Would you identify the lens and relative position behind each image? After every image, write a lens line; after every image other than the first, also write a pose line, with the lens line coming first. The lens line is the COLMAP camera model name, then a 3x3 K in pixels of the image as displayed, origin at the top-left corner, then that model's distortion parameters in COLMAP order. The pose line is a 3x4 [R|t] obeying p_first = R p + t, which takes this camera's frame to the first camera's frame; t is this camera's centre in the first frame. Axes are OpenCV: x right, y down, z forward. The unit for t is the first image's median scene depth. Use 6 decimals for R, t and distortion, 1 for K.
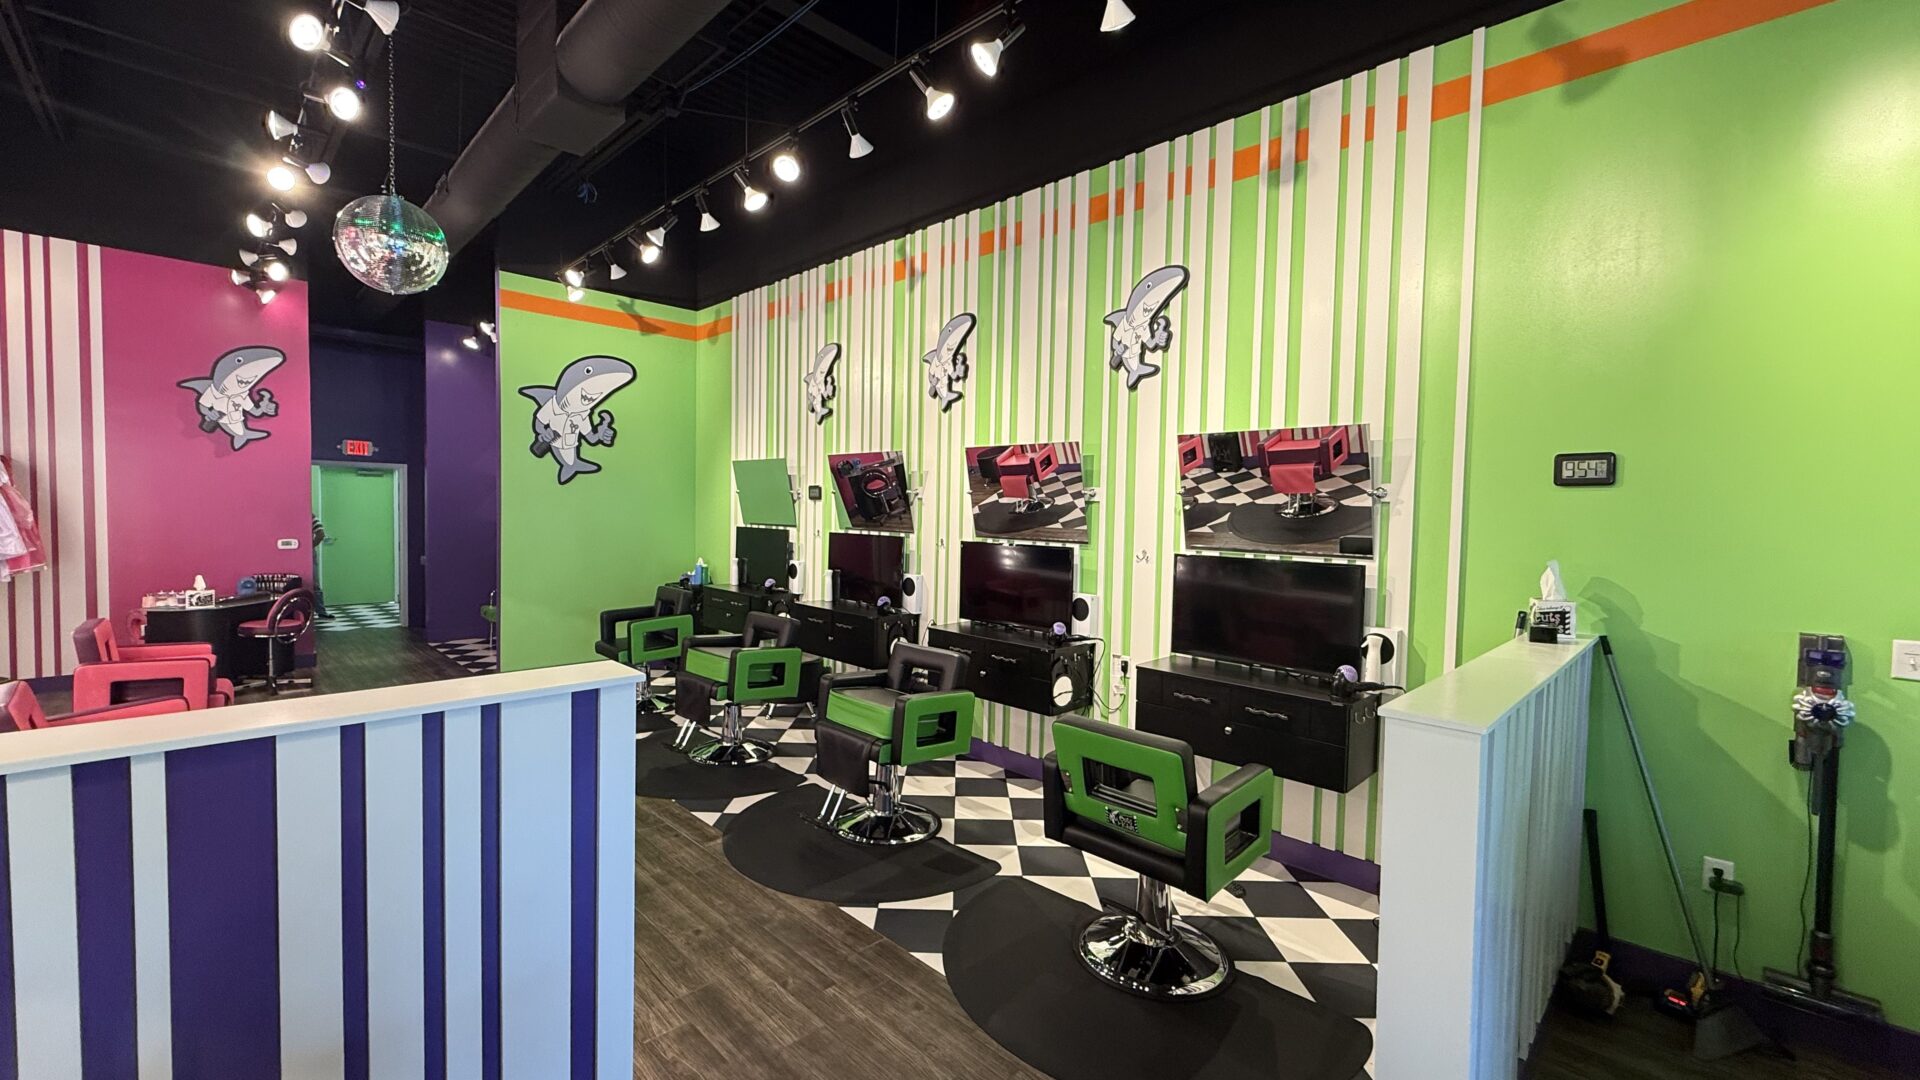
lens RADIAL K [[770.5, 0, 966.3], [0, 770.5, 539.2], [0, 0, 1]] dist [-0.000485, 0.000024]
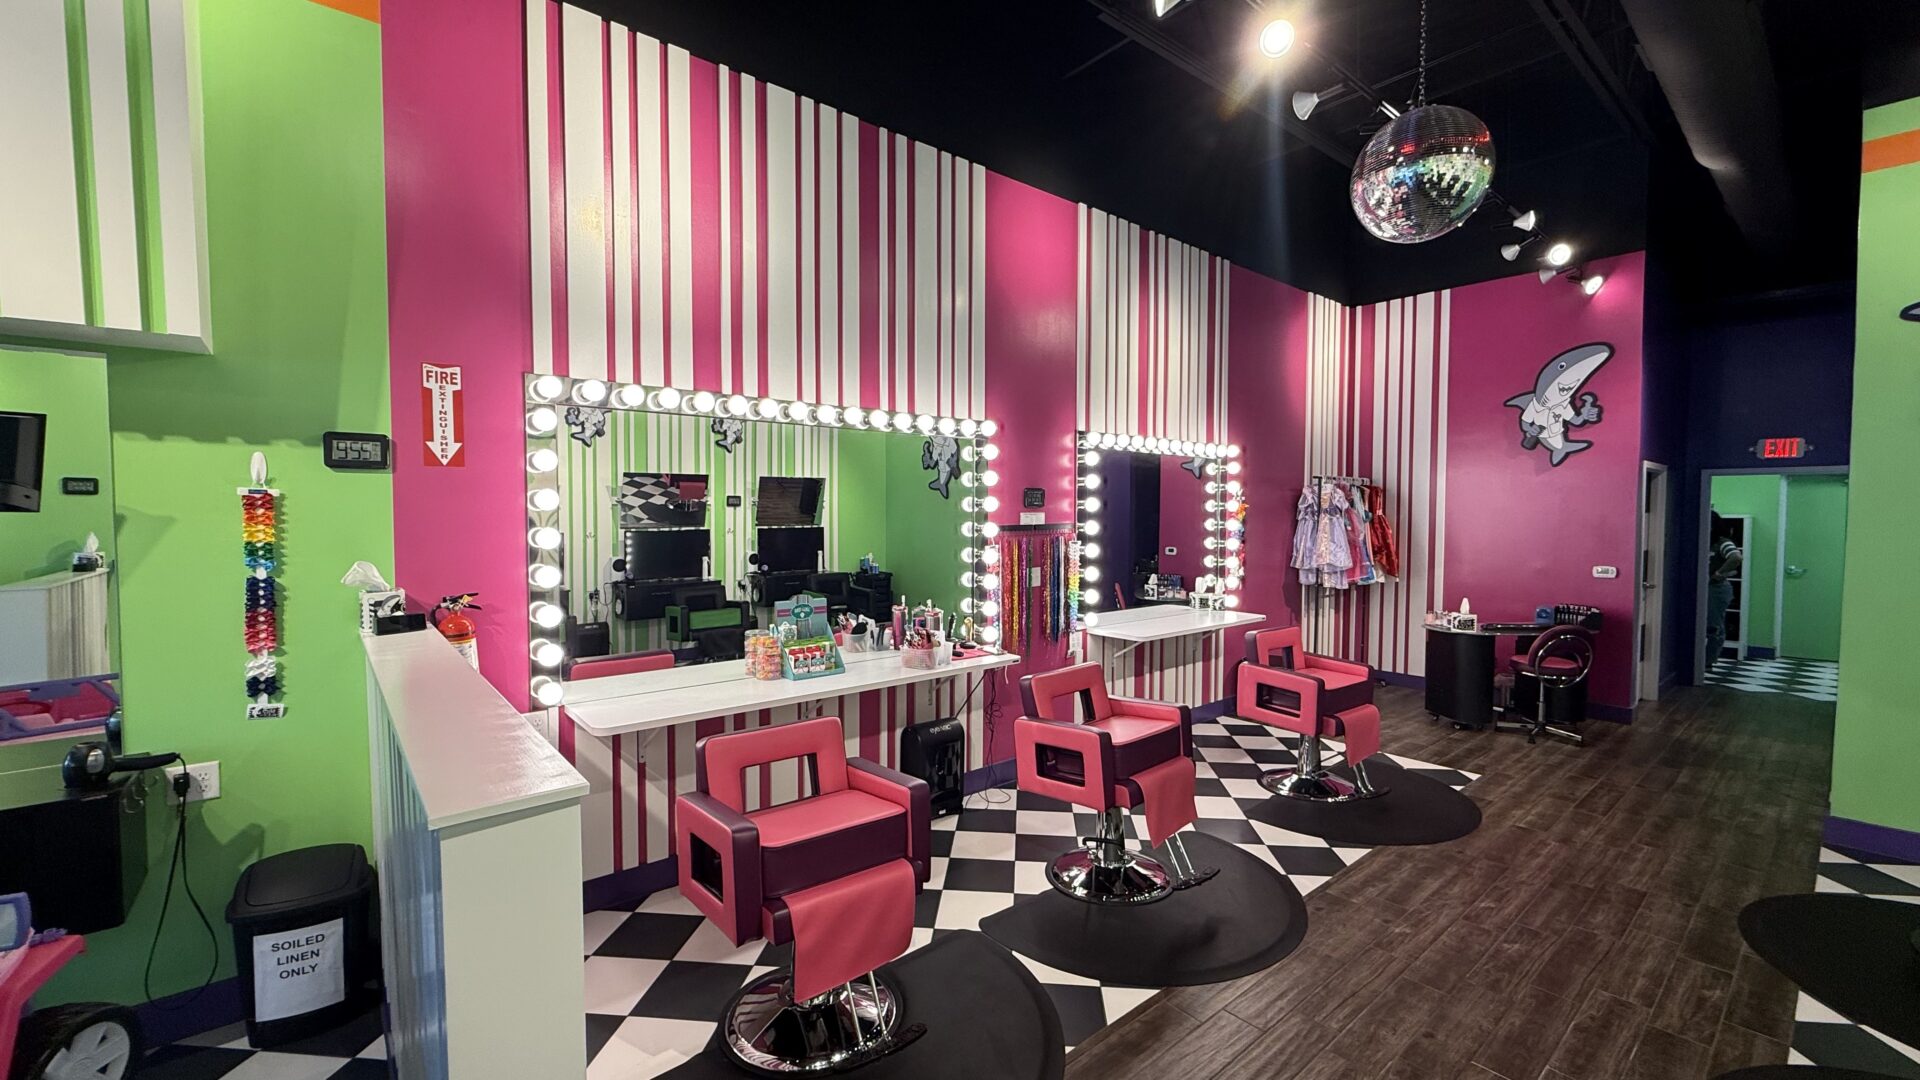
lens RADIAL K [[770.5, 0, 966.3], [0, 770.5, 539.2], [0, 0, 1]] dist [-0.000485, 0.000024]
pose [[-0.092515, 0.020490, -0.995500, 0.025920], [-0.044743, 0.998693, 0.024714, -0.020188], [0.994706, 0.046828, -0.091477, 0.398601]]
